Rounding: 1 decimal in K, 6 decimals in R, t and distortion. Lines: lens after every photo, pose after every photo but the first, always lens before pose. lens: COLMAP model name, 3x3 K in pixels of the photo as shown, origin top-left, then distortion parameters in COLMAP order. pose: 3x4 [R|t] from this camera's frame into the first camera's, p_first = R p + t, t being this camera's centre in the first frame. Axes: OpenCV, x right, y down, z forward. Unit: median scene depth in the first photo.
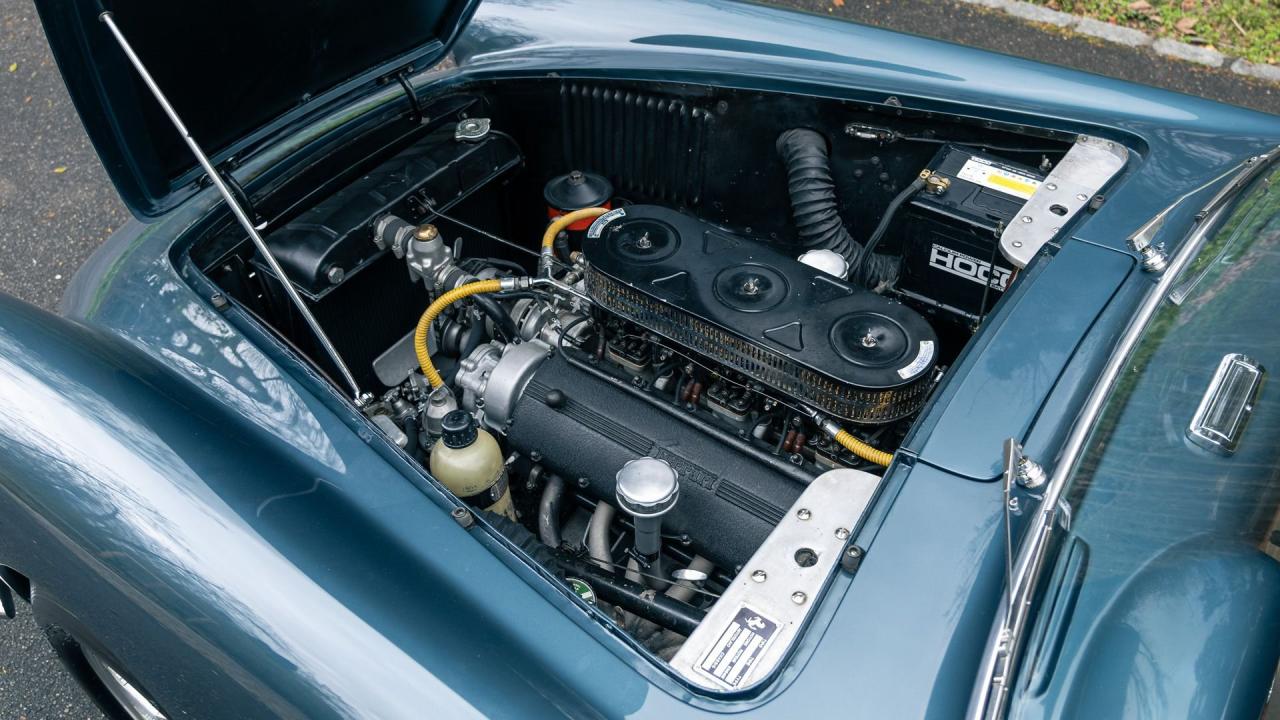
lens RADIAL K [[1031.8, 0, 640.0], [0, 1031.8, 360.0], [0, 0, 1]] dist [0.001370, 0.000834]
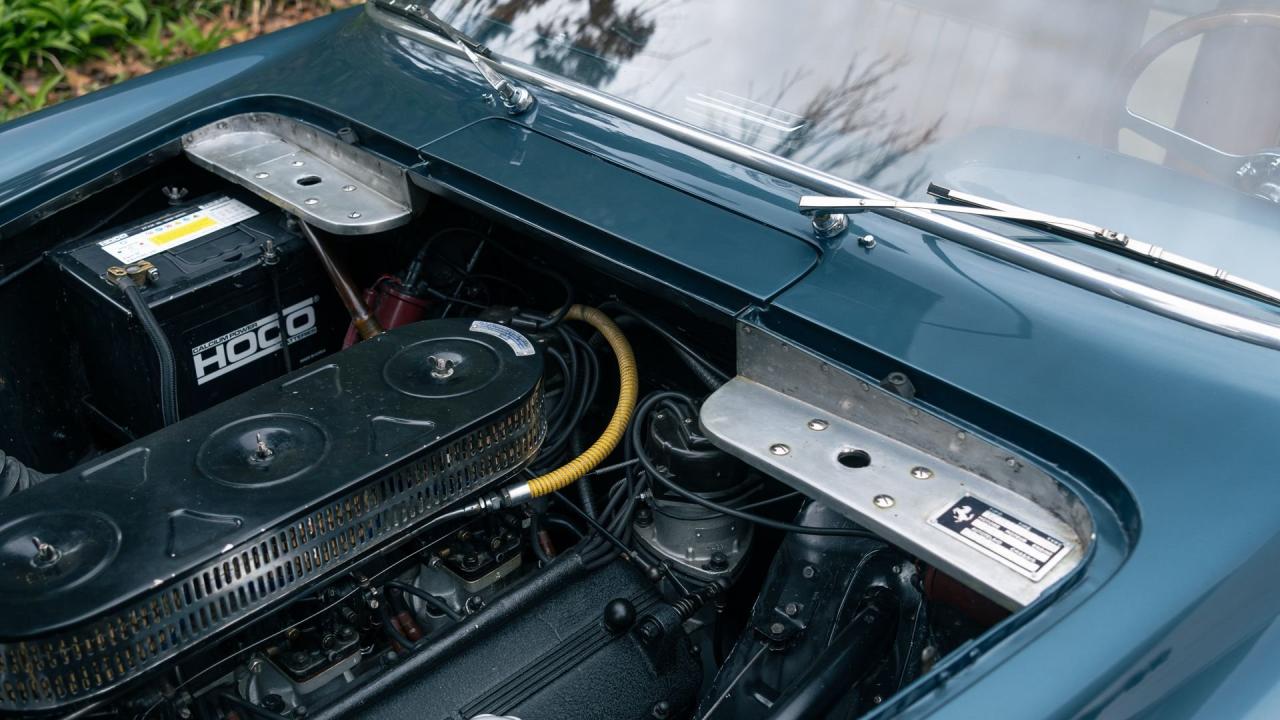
lens RADIAL K [[1441.2, 0, 640.0], [0, 1441.2, 360.0], [0, 0, 1]] dist [-0.057081, -0.001760]
pose [[0.170021, -0.489901, 0.855038, -0.448574], [0.703628, 0.667827, 0.242724, -0.131178], [-0.689928, 0.560360, 0.458252, 0.405269]]
